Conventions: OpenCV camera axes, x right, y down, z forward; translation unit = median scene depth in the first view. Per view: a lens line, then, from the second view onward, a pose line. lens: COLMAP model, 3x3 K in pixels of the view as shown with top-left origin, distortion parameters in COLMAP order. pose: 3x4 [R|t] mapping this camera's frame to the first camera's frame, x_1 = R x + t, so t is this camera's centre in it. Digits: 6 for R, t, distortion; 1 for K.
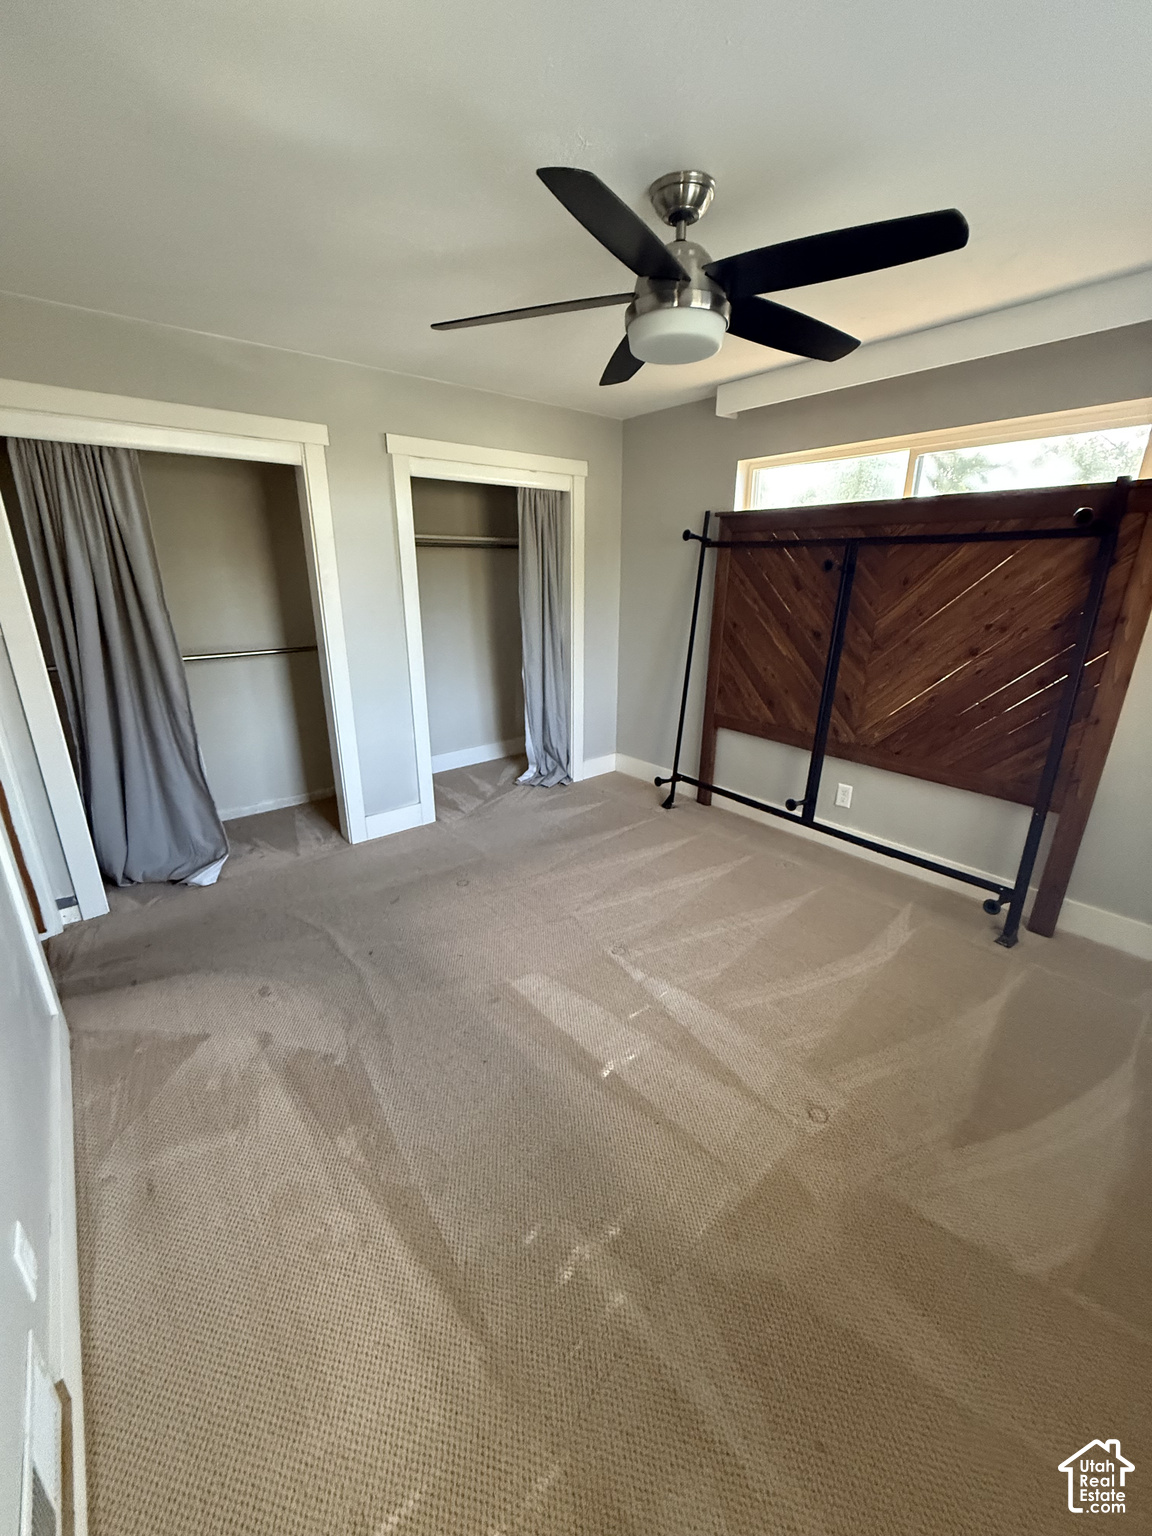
lens RADIAL K [[610.7, 0, 580.0], [0, 610.7, 763.7], [0, 0, 1]] dist [-0.001064, 0.000440]
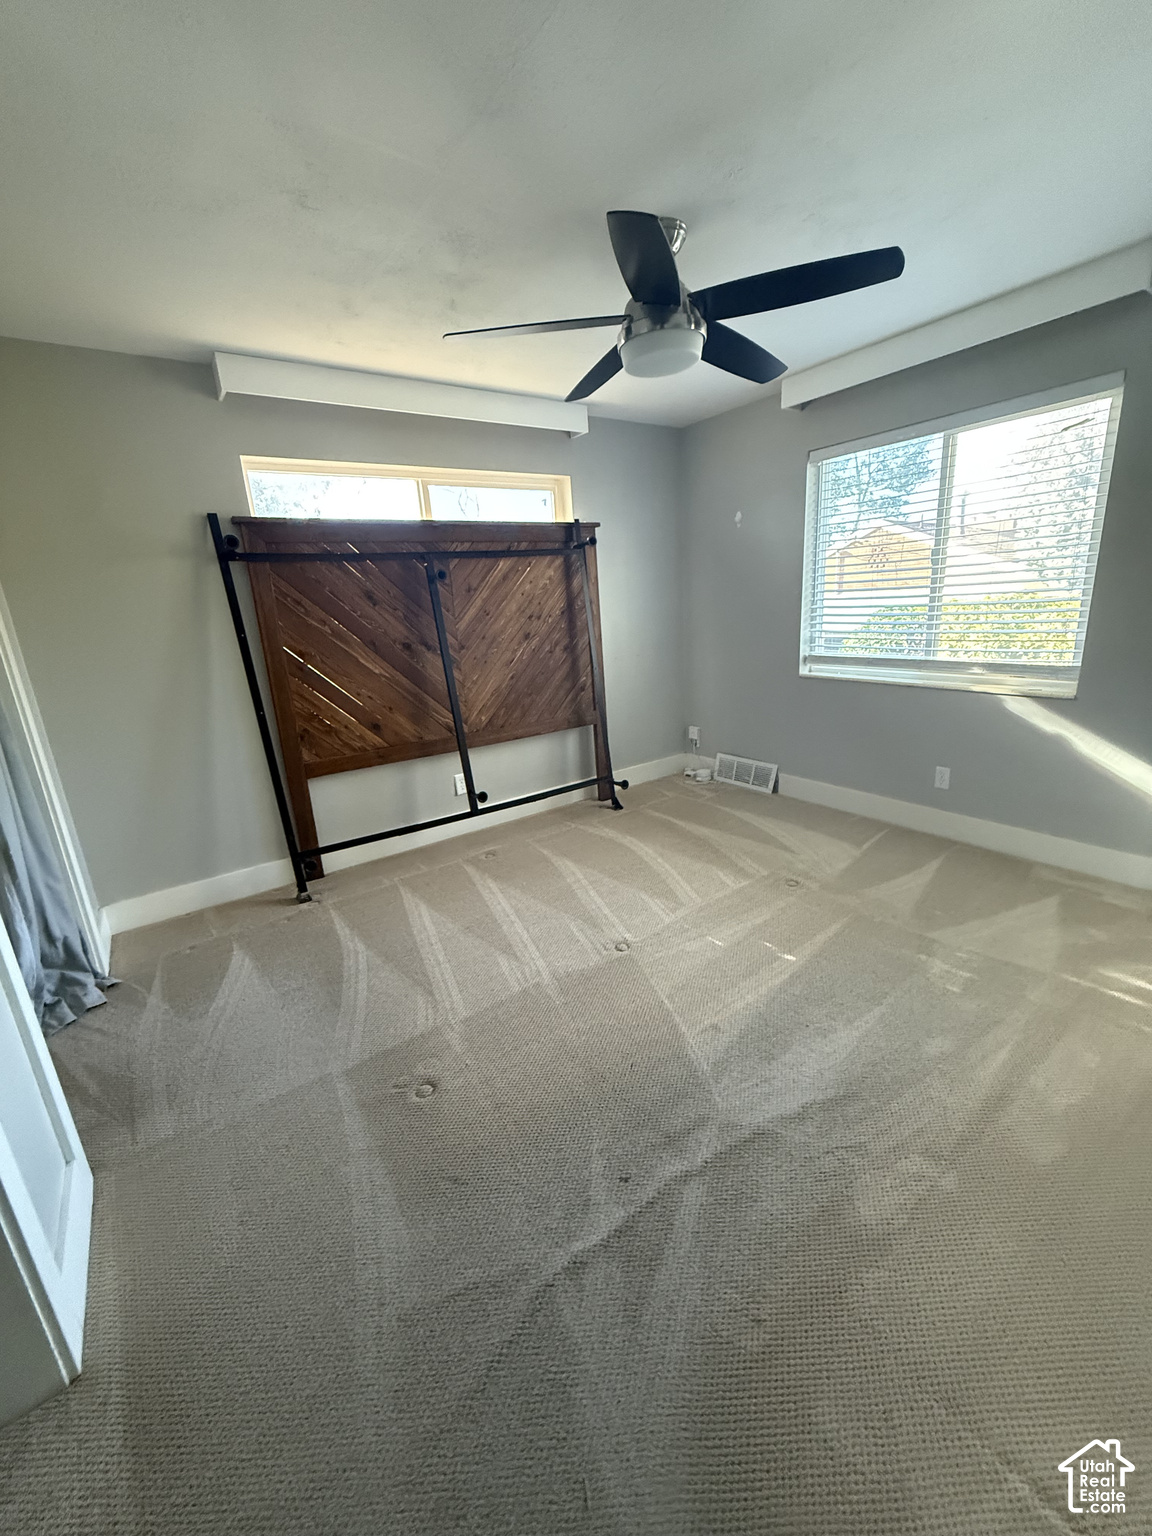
lens RADIAL K [[610.7, 0, 575.0], [0, 610.7, 768.9], [0, 0, 1]] dist [-0.001064, 0.000440]
pose [[0.080975, -0.280388, 0.956465, -0.684652], [0.360281, 0.902965, 0.234203, -0.178360], [-0.929323, 0.325632, 0.174137, 0.684963]]
